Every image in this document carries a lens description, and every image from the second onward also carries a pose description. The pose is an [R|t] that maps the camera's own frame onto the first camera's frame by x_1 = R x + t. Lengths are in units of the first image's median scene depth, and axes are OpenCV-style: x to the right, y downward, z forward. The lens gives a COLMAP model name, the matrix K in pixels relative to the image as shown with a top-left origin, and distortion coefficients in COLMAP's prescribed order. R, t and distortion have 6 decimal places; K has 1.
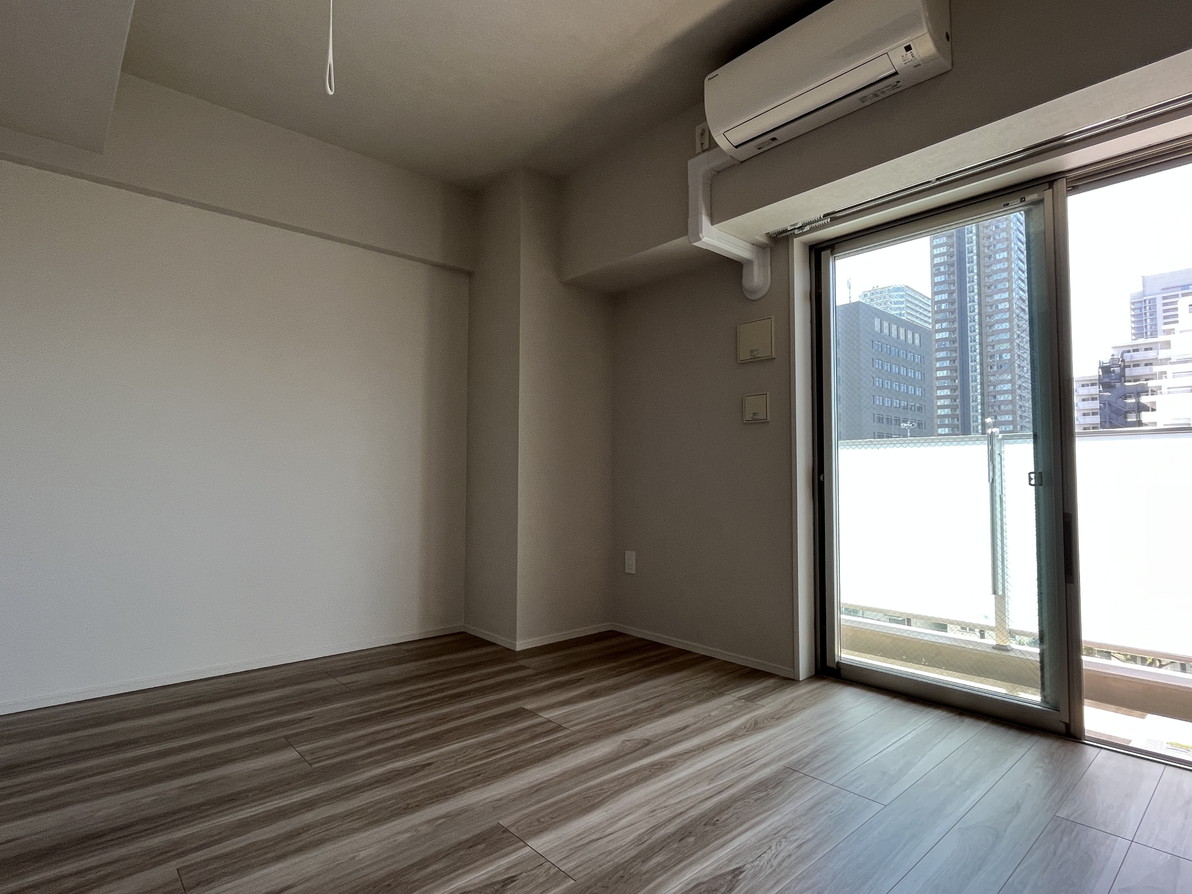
lens RADIAL K [[624.0, 0, 592.8], [0, 624.0, 447.8], [0, 0, 1]] dist [-0.001835, 0.000156]
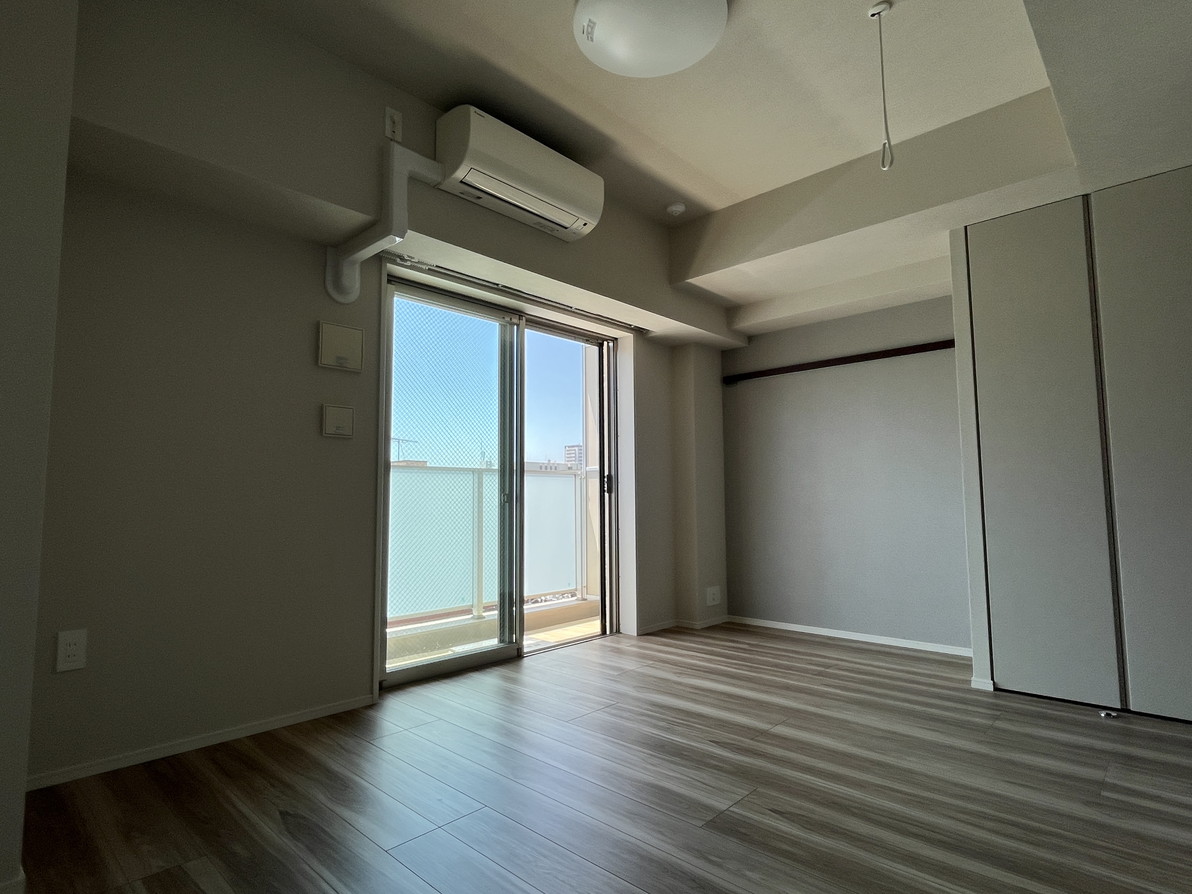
lens RADIAL K [[624.0, 0, 592.8], [0, 624.0, 447.8], [0, 0, 1]] dist [-0.001835, 0.000156]
pose [[-0.083770, 0.079971, 0.993271, -0.885951], [-0.040615, 0.995672, -0.083590, 0.046859], [-0.995657, -0.047344, -0.080159, 0.937279]]
